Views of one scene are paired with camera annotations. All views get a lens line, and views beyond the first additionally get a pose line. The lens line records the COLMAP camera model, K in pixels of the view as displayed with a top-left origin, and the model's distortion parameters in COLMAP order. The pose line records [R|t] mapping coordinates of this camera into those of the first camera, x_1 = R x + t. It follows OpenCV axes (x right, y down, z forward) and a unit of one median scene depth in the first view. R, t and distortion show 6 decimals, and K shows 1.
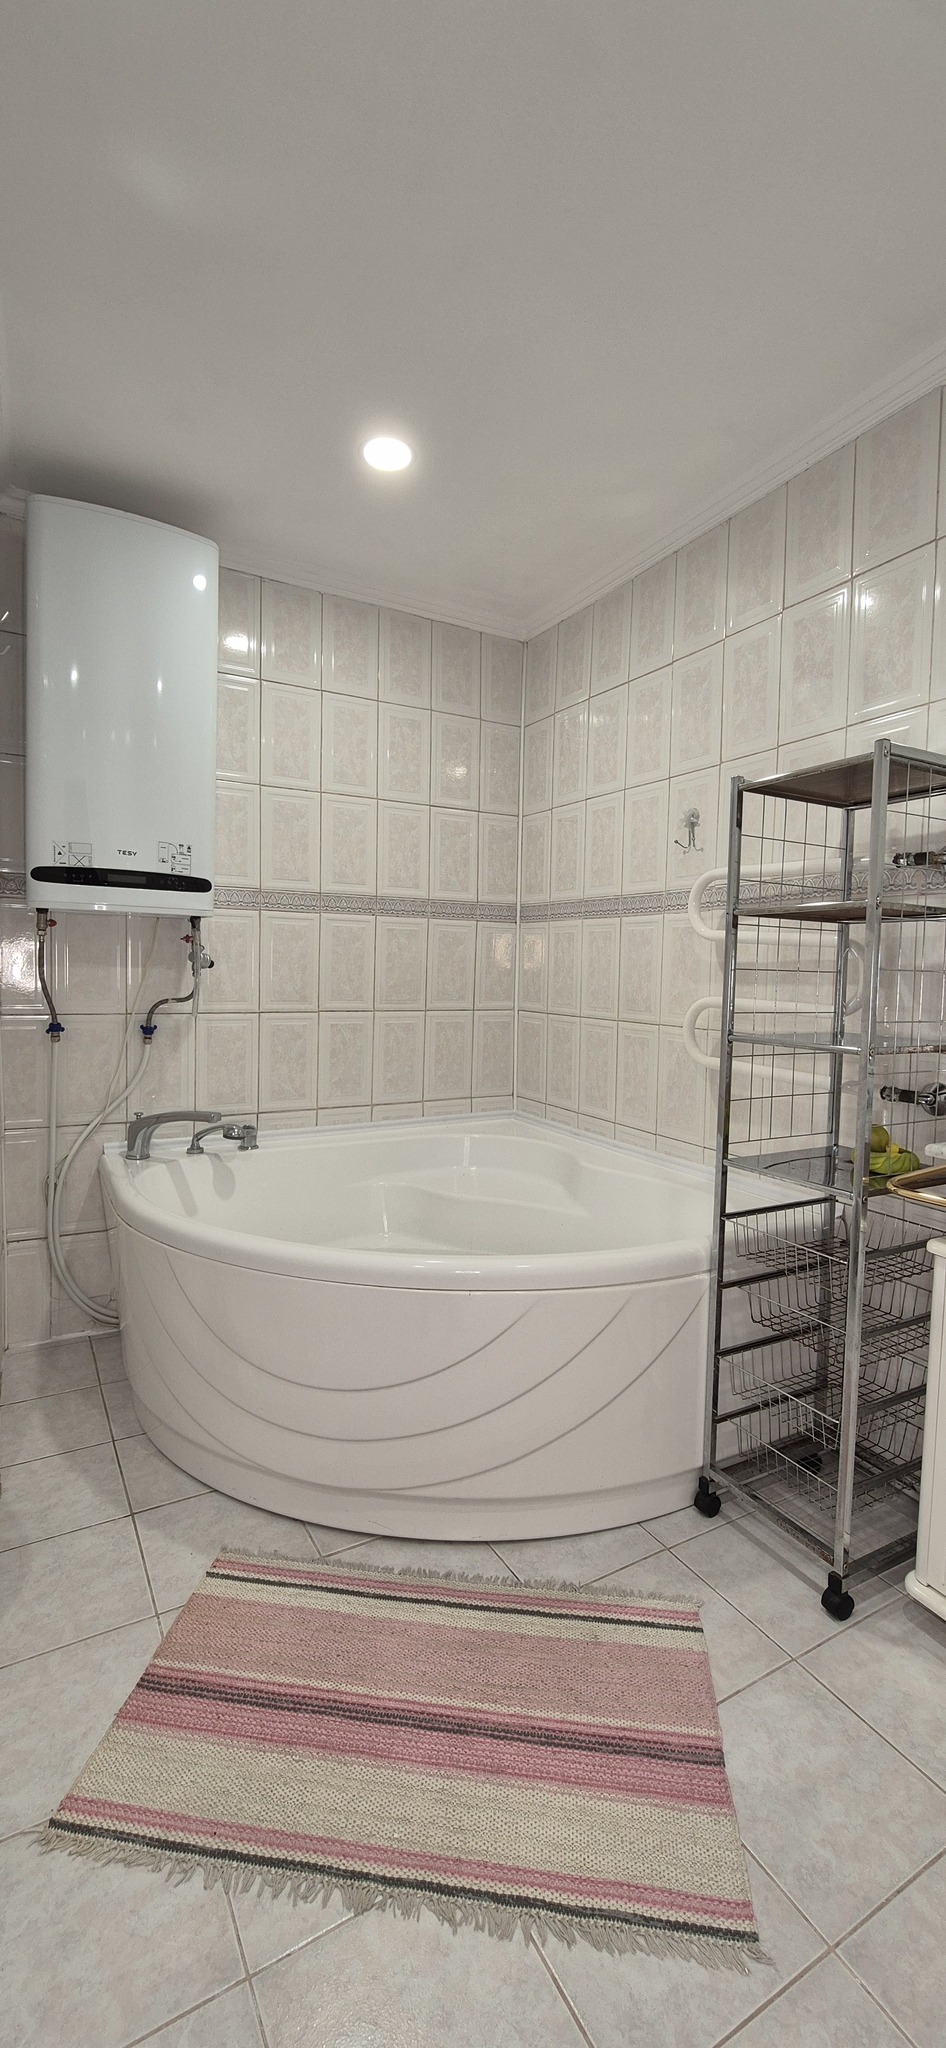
lens RADIAL K [[840.9, 0, 473.4], [0, 840.9, 1019.1], [0, 0, 1]] dist [-0.000387, 0.001163]
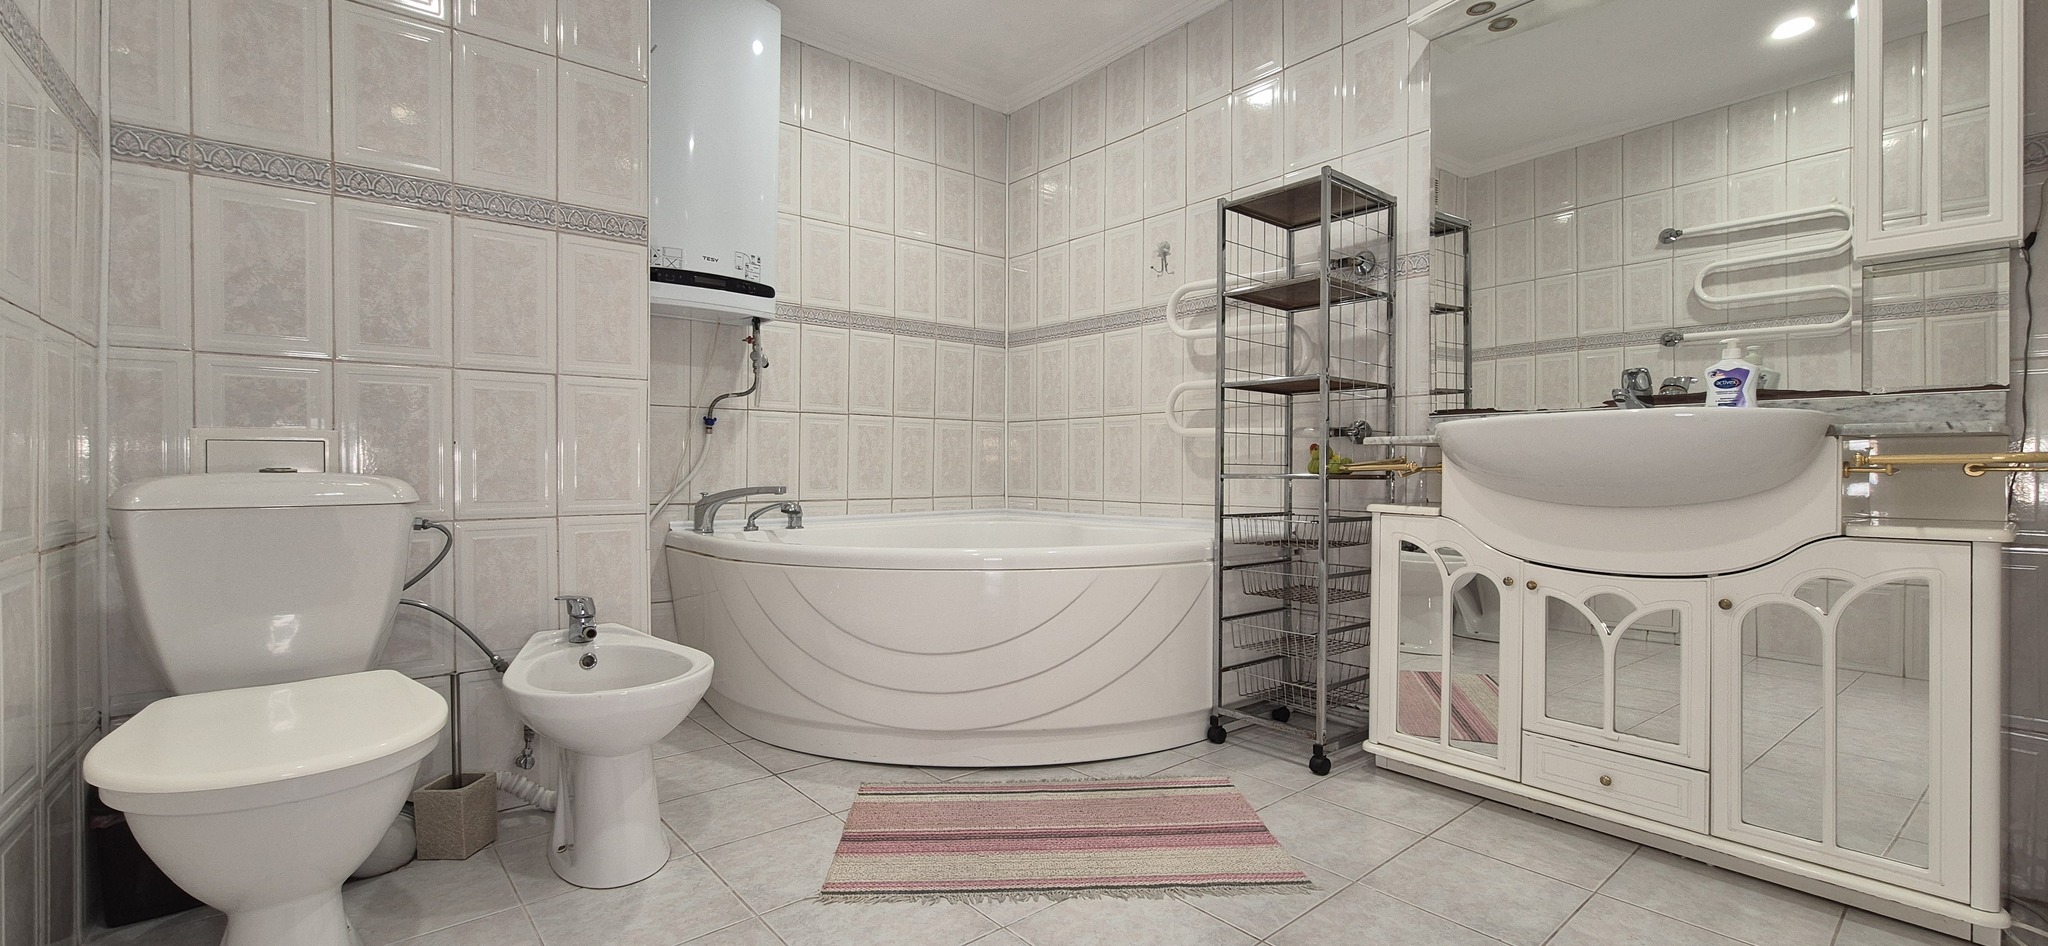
lens RADIAL K [[840.9, 0, 1017.1], [0, 840.9, 479.3], [0, 0, 1]] dist [-0.000387, 0.001163]
pose [[0.983148, -0.016505, 0.182067, -0.221121], [0.025020, 0.998693, -0.044570, 0.180781], [-0.181094, 0.048374, 0.982275, -0.225107]]
